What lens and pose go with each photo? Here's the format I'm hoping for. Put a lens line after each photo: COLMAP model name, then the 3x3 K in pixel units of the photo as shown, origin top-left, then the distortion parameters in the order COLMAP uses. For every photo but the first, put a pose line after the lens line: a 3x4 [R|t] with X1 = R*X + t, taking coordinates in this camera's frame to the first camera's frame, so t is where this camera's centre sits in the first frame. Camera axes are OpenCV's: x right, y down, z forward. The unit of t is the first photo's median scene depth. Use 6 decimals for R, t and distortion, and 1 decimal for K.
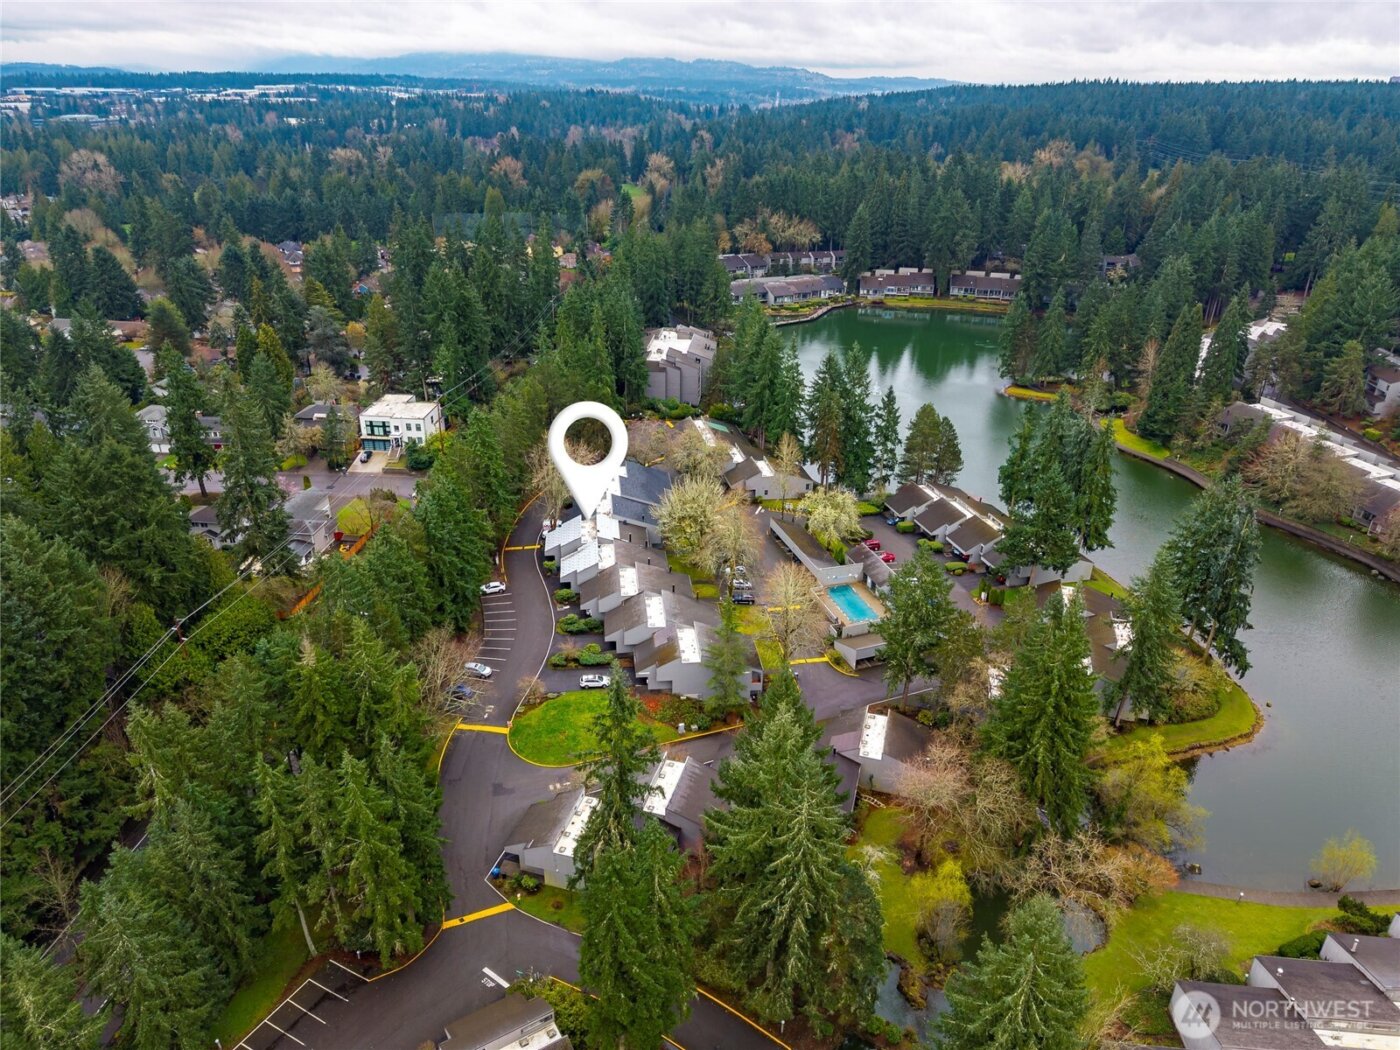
lens RADIAL K [[932.7, 0, 700.0], [0, 932.7, 525.0], [0, 0, 1]] dist [0.042733, -0.029063]
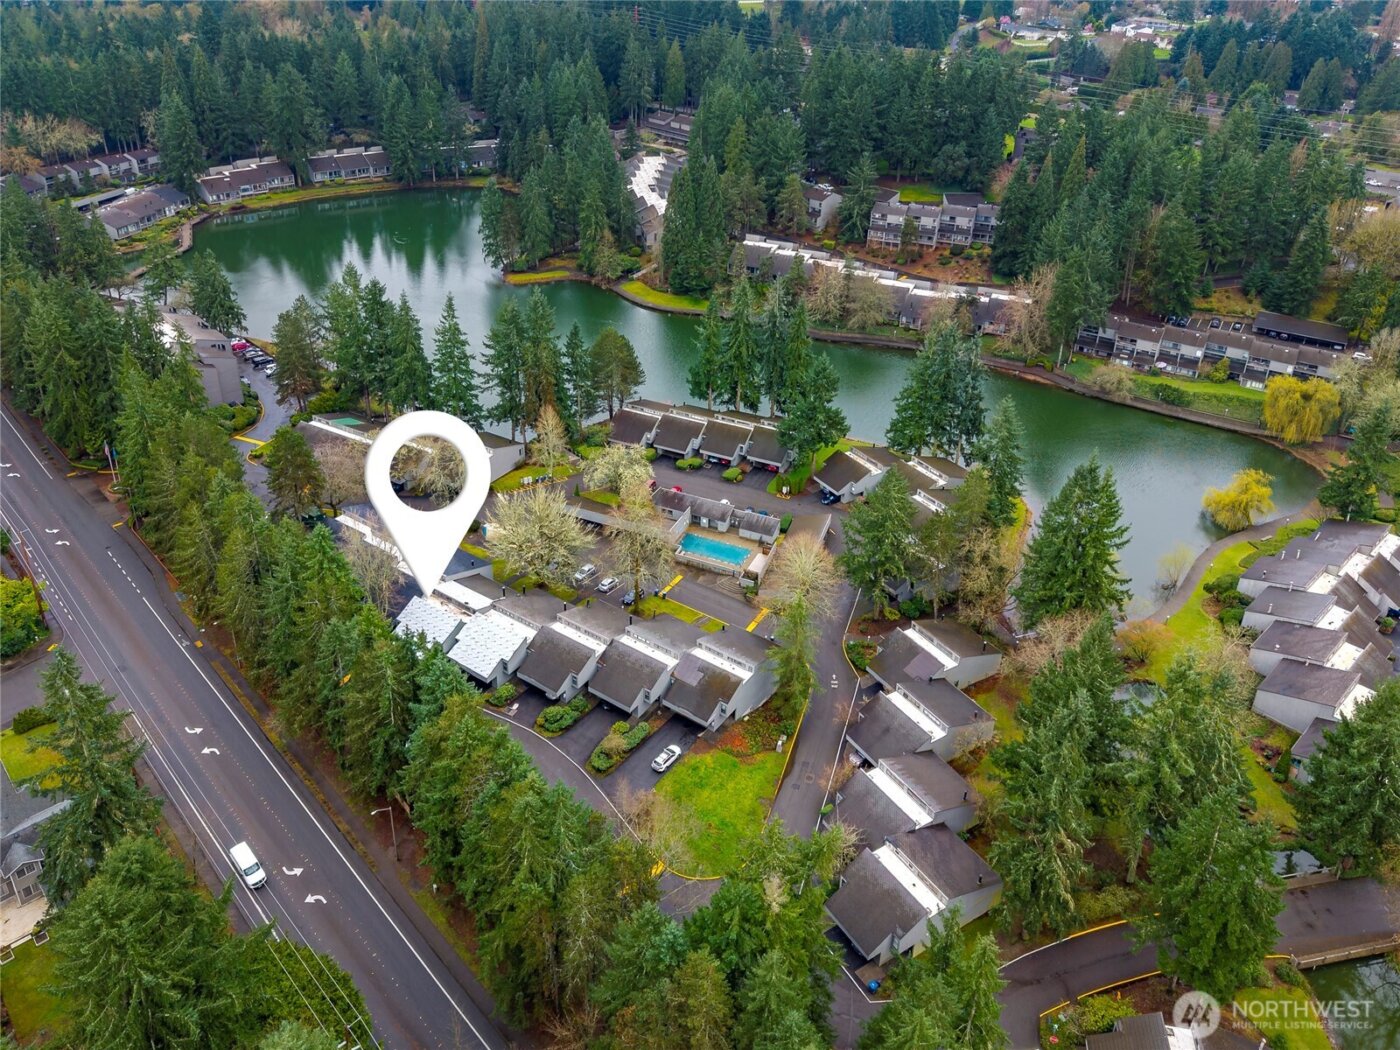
lens RADIAL K [[932.7, 0, 700.0], [0, 932.7, 525.0], [0, 0, 1]] dist [0.042733, -0.029063]
pose [[0.691746, -0.415641, 0.590534, -0.213422], [0.319615, 0.909515, 0.265759, -0.104611], [-0.647560, 0.004905, 0.761999, 0.122780]]
